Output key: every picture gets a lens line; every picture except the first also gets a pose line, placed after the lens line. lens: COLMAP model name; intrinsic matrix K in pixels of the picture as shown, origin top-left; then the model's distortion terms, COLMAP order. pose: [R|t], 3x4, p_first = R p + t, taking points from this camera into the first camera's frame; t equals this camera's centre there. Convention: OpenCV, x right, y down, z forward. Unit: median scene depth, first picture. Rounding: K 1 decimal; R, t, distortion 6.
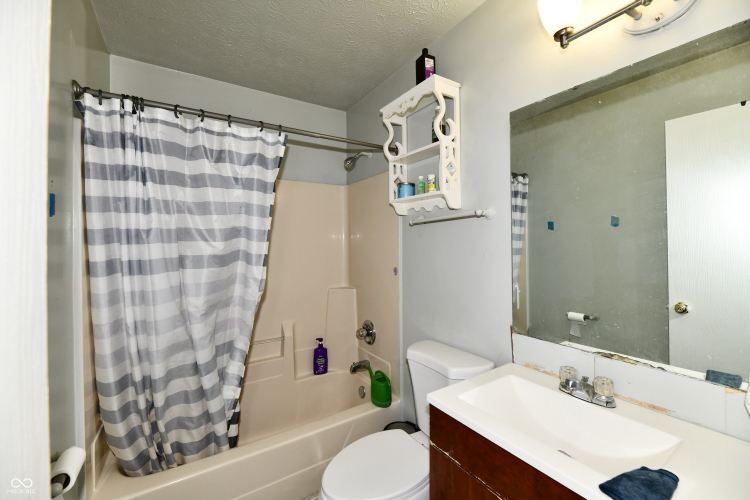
lens RADIAL K [[306.7, 0, 378.9], [0, 306.7, 248.5], [0, 0, 1]] dist [-0.002841, -0.003144]
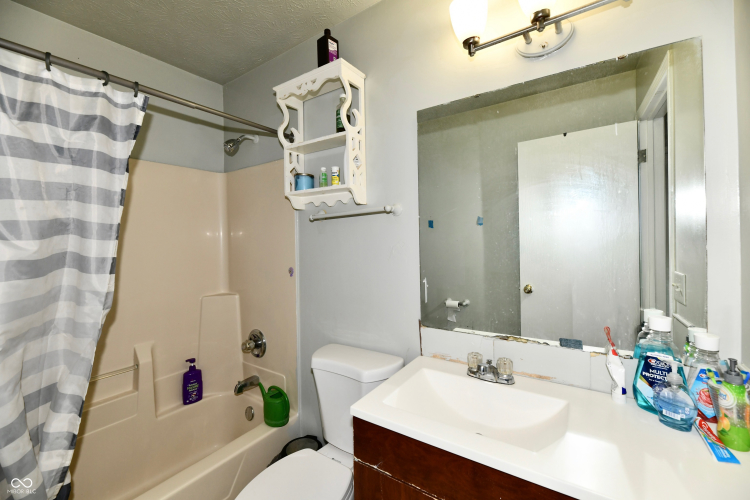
lens RADIAL K [[306.7, 0, 378.1], [0, 306.7, 246.2], [0, 0, 1]] dist [-0.002841, -0.003144]
pose [[0.919598, -0.015515, 0.392555, -0.079968], [0.015976, 0.999870, 0.002091, 0.001264], [-0.392536, 0.004349, 0.919726, 0.093351]]
